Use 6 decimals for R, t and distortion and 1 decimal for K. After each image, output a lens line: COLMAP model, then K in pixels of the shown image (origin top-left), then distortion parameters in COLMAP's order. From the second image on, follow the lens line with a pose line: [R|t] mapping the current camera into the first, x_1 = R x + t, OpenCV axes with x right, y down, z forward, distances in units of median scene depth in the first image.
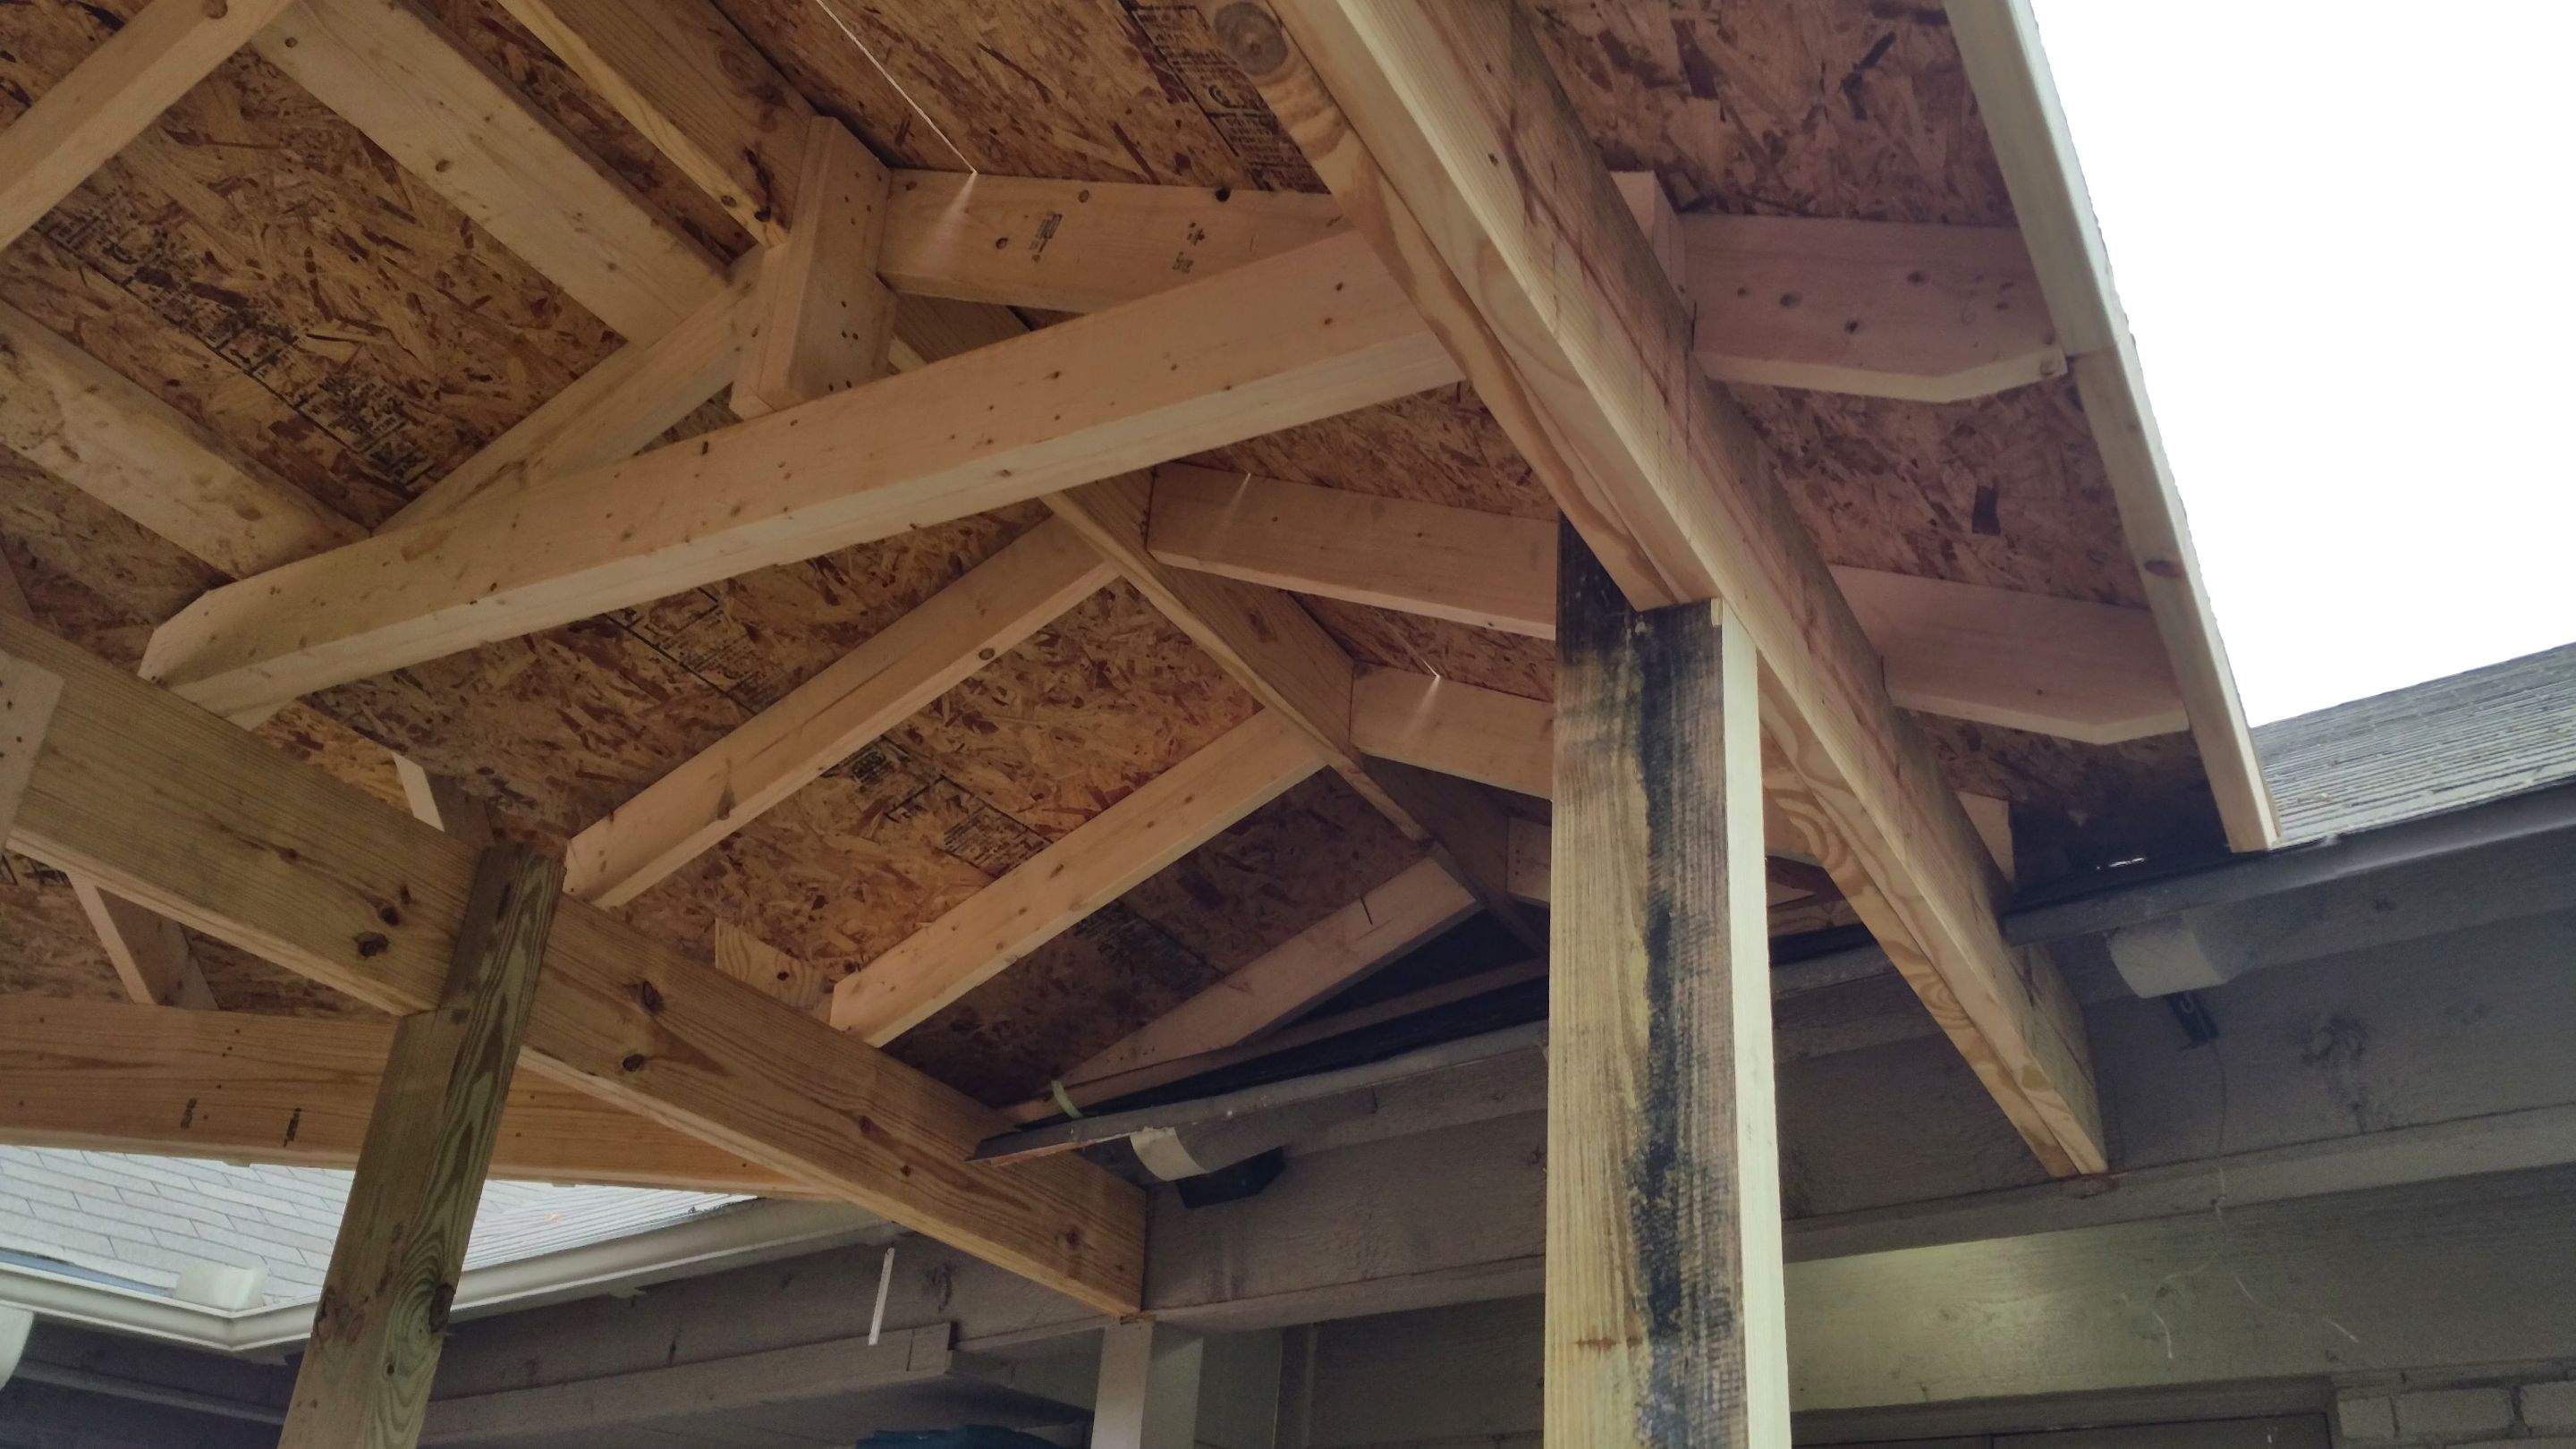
lens RADIAL K [[2071.5, 0, 1292.8], [0, 2071.5, 748.4], [0, 0, 1]] dist [0.130795, -0.263815]
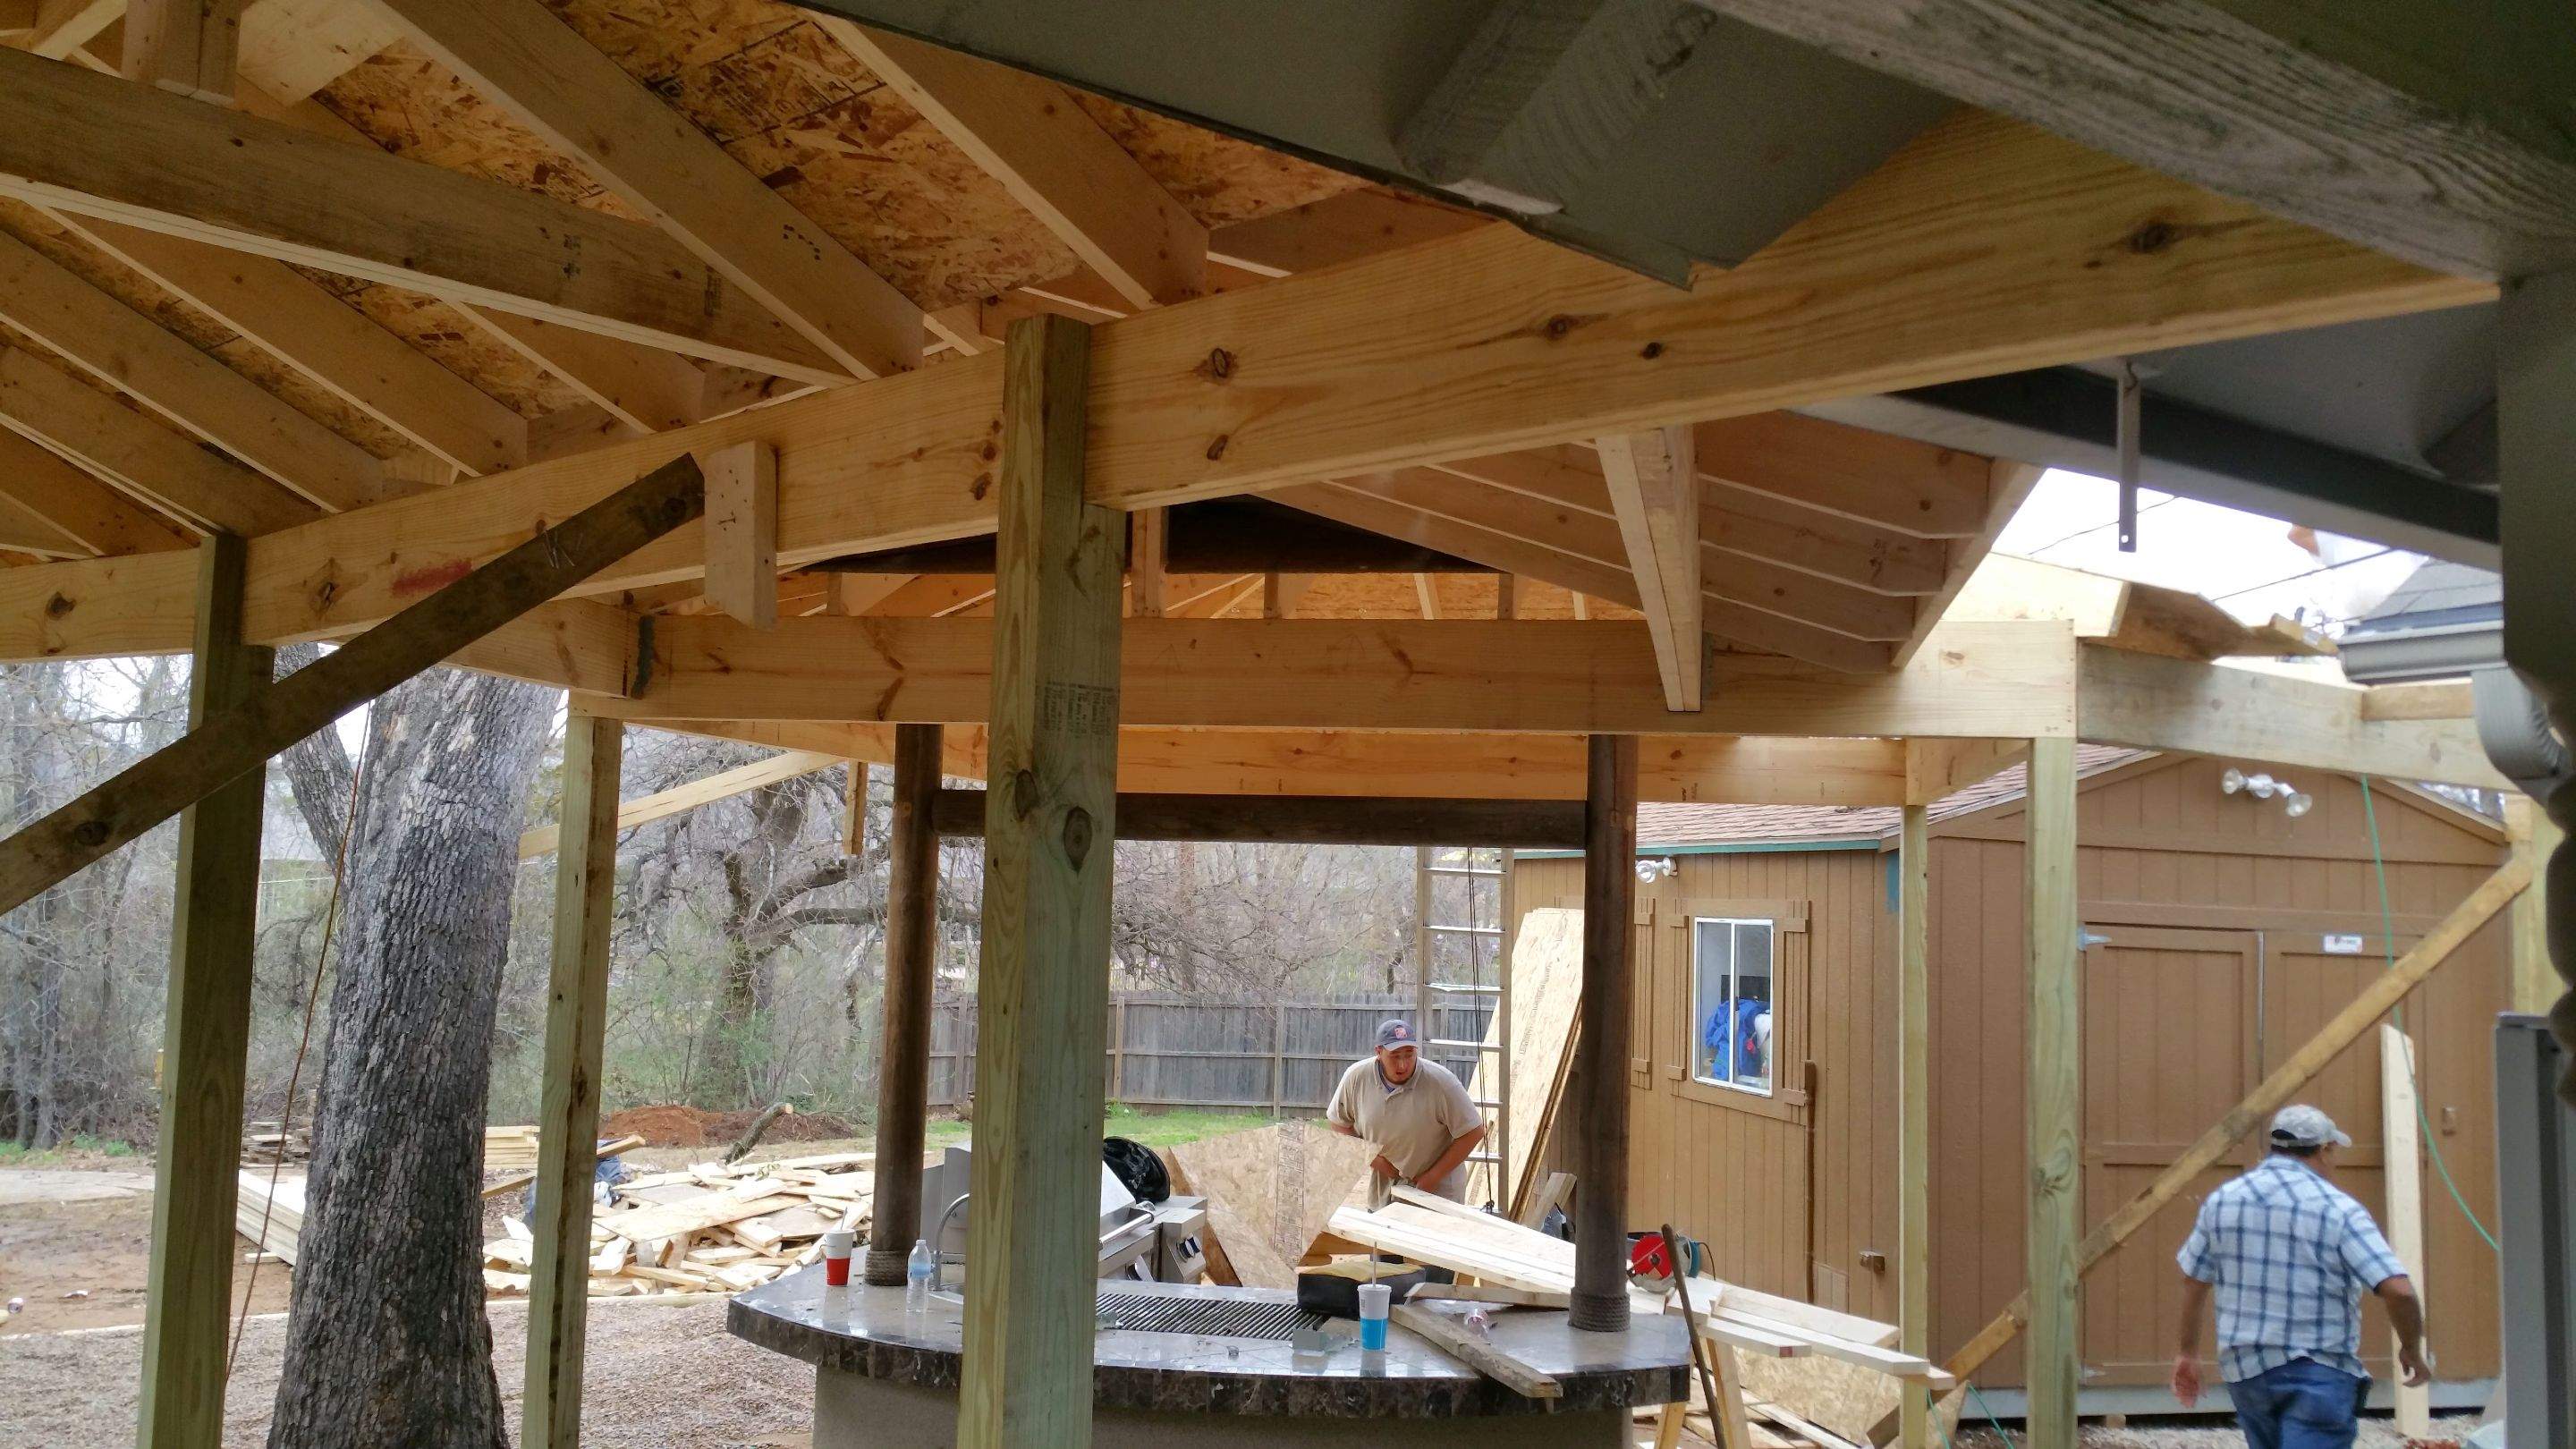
lens RADIAL K [[2065.6, 0, 1288.0], [0, 2065.6, 724.5], [0, 0, 1]] dist [0.157071, -0.330278]
pose [[-0.239542, -0.155762, -0.958310, 0.395439], [0.413536, 0.876665, -0.245860, 0.404898], [0.878412, -0.455189, -0.145585, 0.965356]]
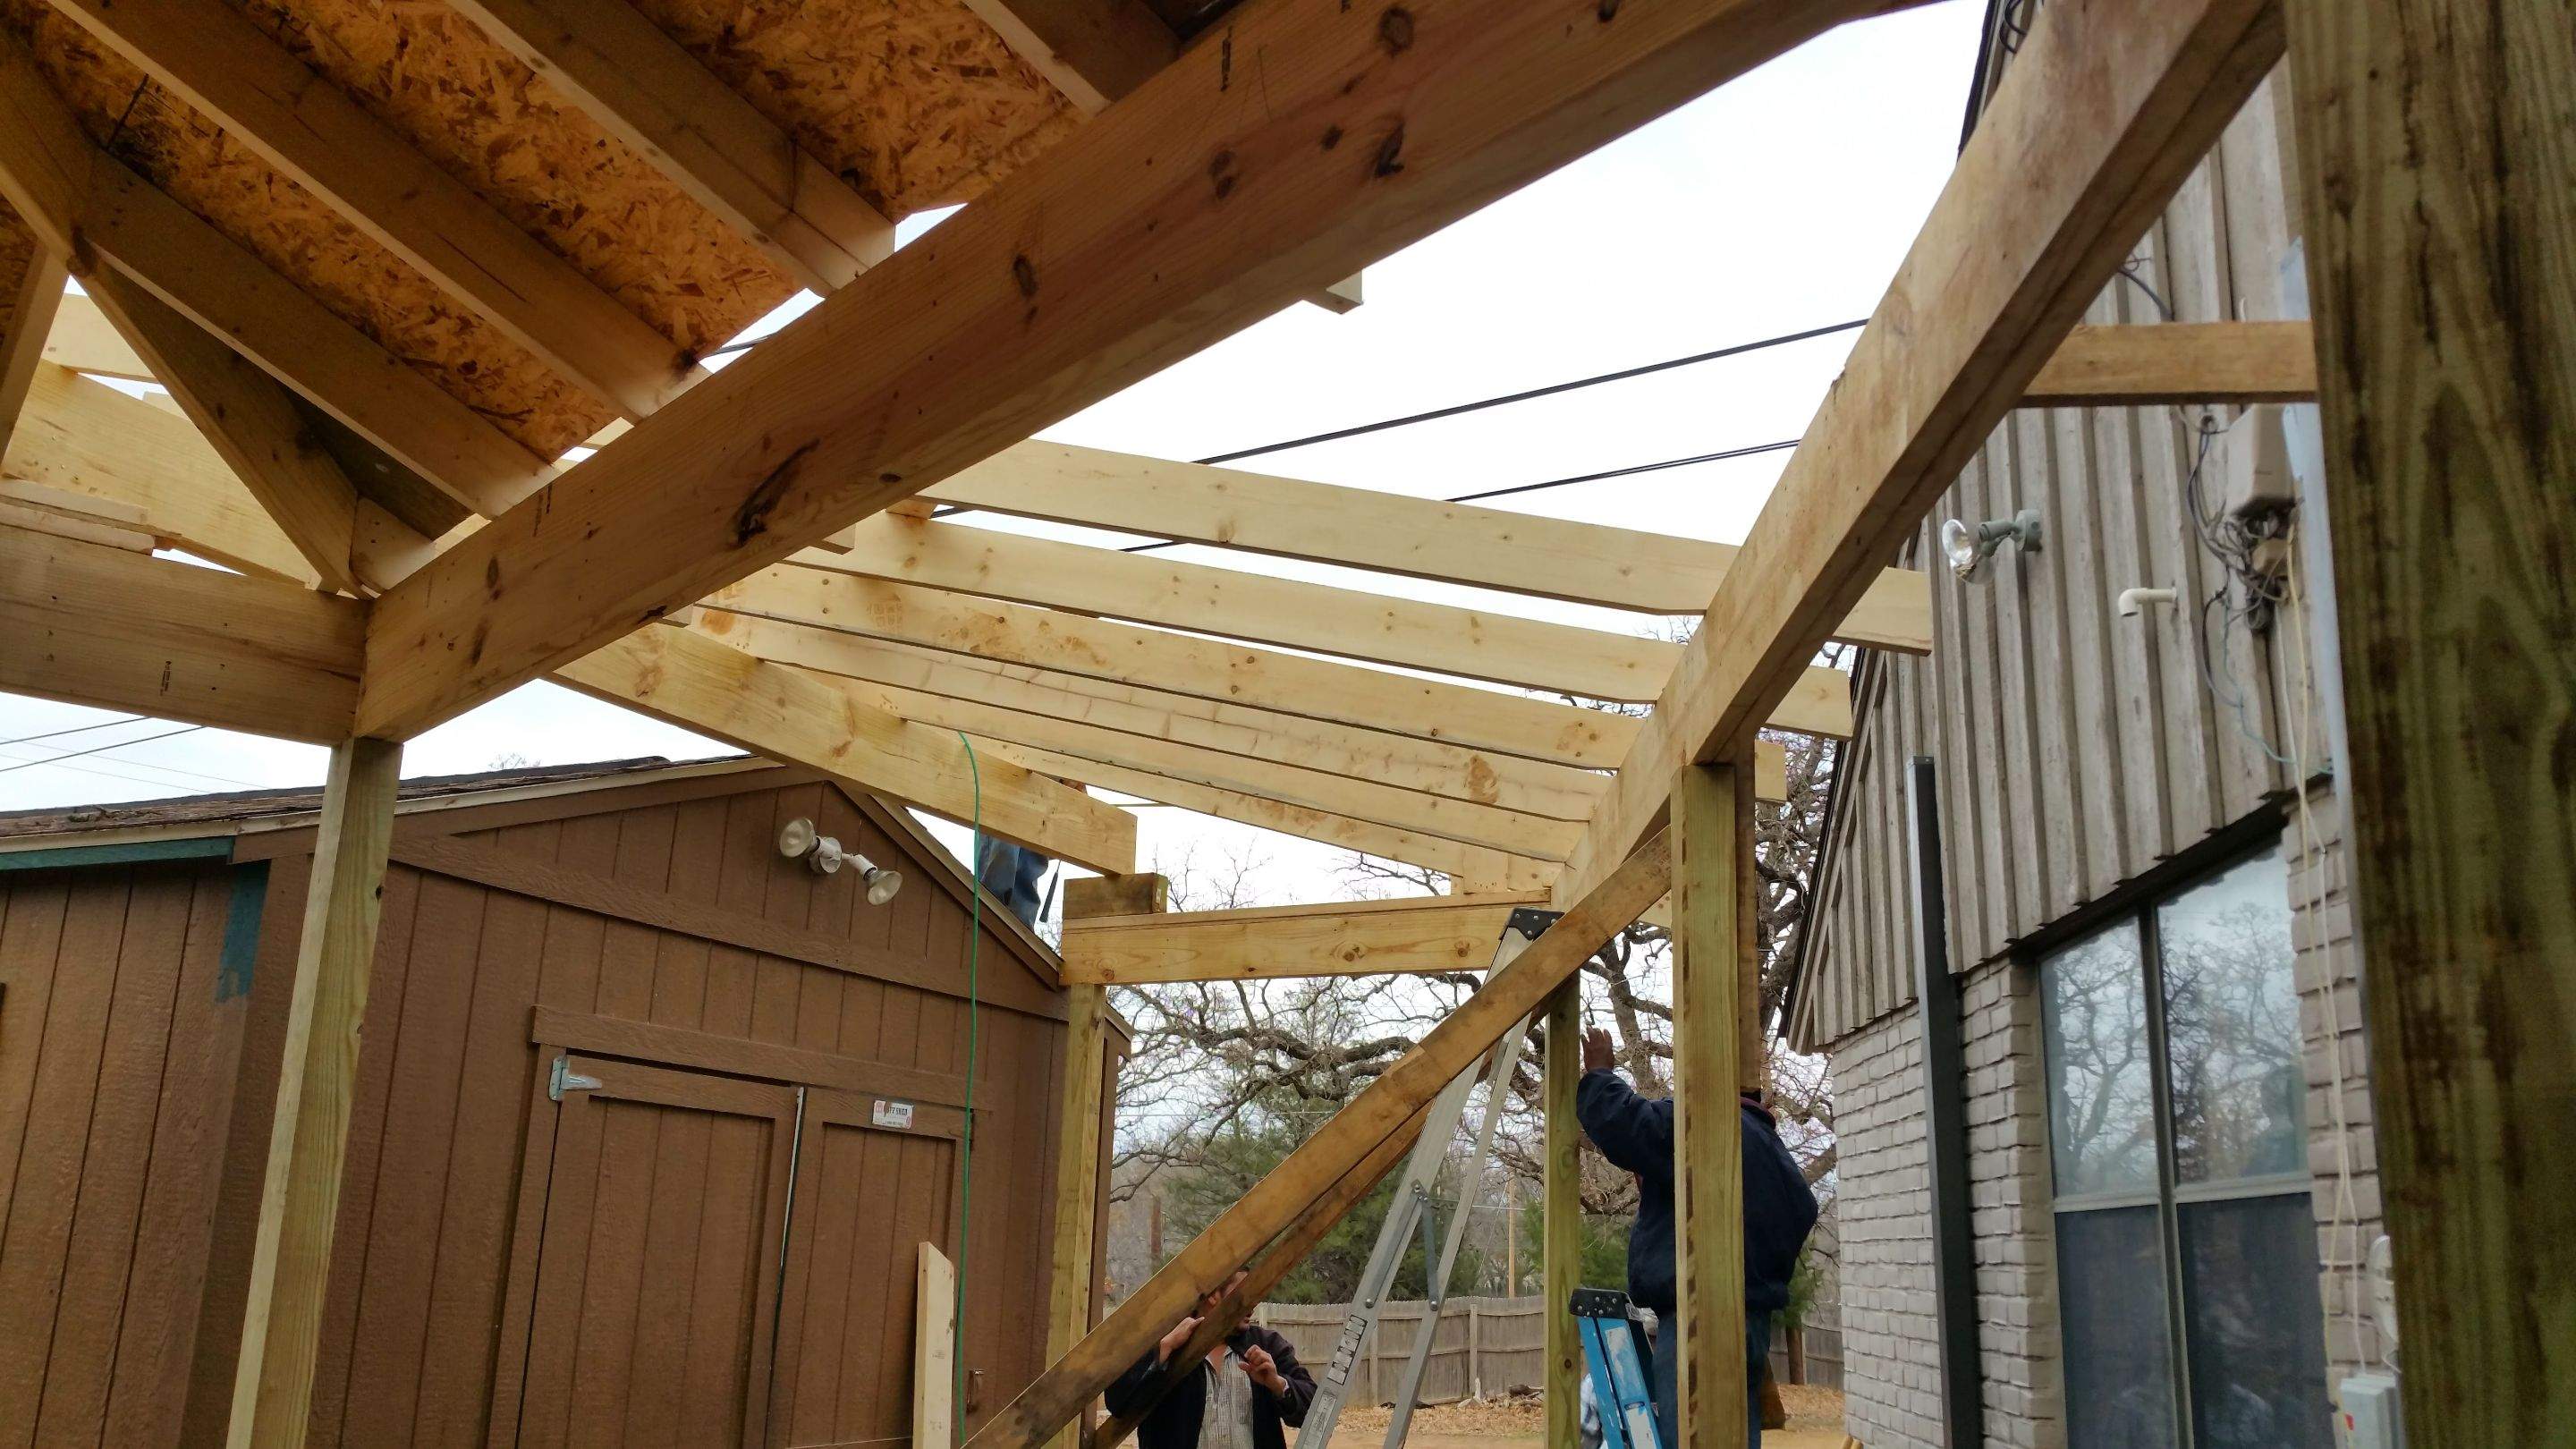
lens RADIAL K [[2080.4, 0, 1288.6], [0, 2080.4, 736.3], [0, 0, 1]] dist [0.075553, -0.106492]
pose [[0.604083, -0.238477, -0.760403, -1.021499], [0.379631, 0.925067, 0.011470, 0.359163], [0.700689, -0.295601, 0.649350, 0.817434]]
